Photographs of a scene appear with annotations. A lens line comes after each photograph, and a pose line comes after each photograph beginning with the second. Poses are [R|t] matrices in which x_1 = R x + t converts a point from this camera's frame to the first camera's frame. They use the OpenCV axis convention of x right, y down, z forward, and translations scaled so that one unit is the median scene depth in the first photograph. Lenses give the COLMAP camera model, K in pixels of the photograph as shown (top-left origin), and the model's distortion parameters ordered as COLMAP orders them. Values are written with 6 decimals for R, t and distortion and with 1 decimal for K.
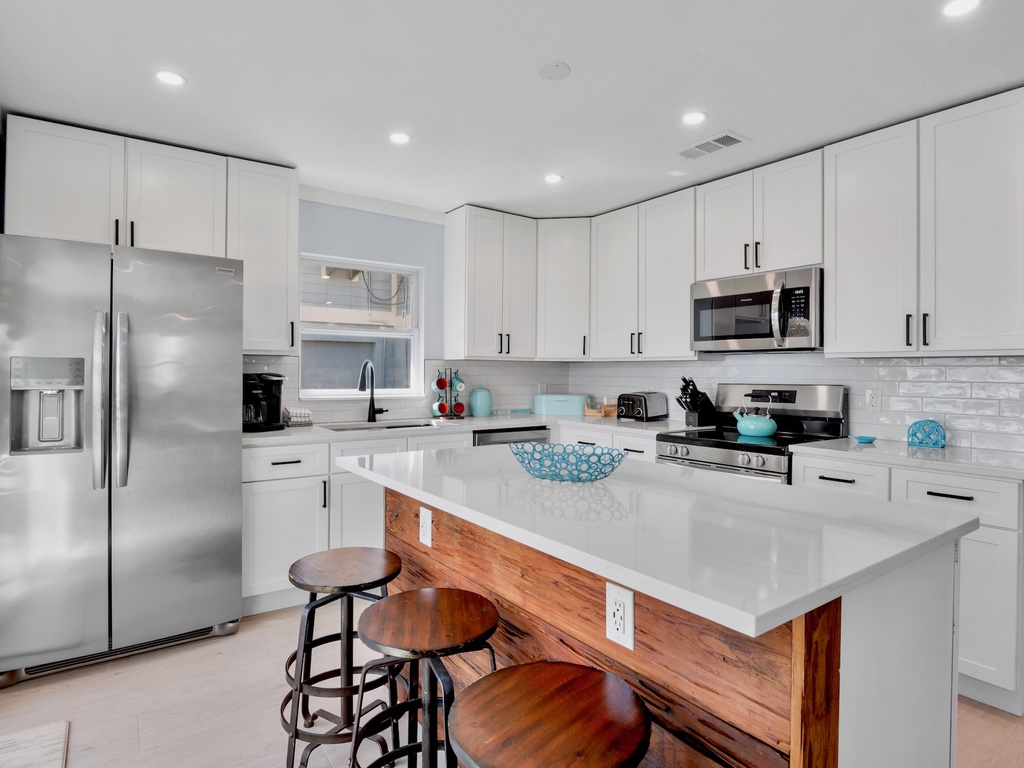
lens RADIAL K [[579.4, 0, 518.6], [0, 579.4, 370.1], [0, 0, 1]] dist [-0.003670, -0.001907]
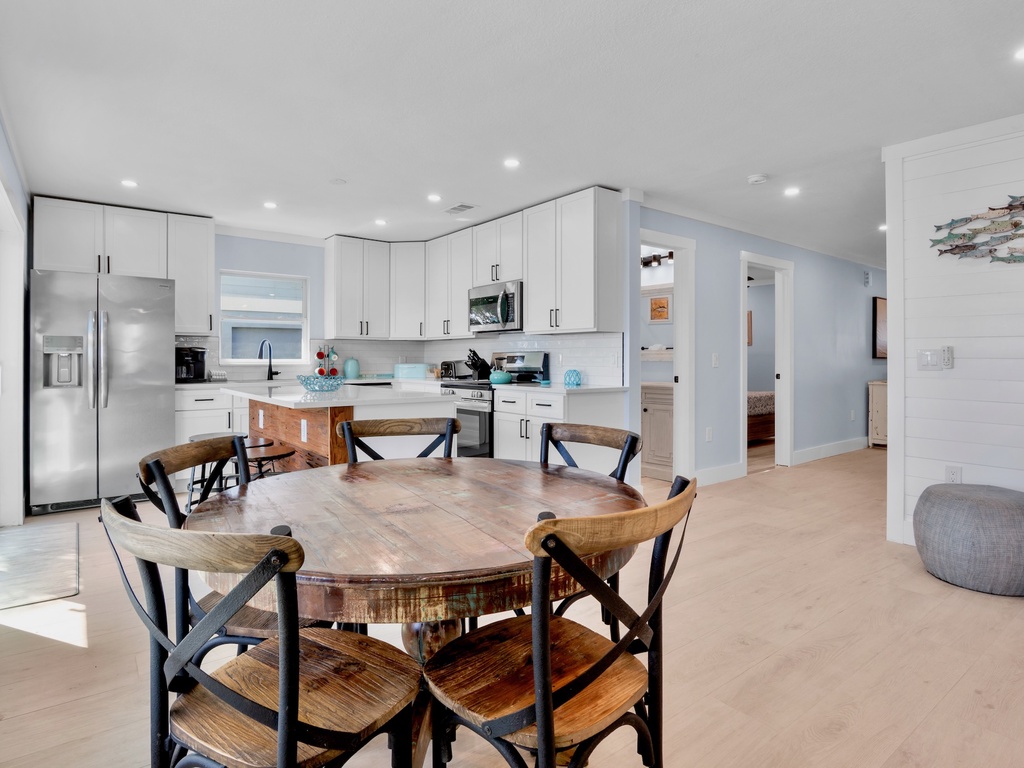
lens RADIAL K [[573.3, 0, 510.3], [0, 573.3, 358.8], [0, 0, 1]] dist [-0.003103, -0.000127]
pose [[0.999561, -0.007058, 0.028783, 0.383601], [0.006949, 0.999968, 0.003876, 0.037115], [-0.028809, -0.003675, 0.999578, -0.595383]]
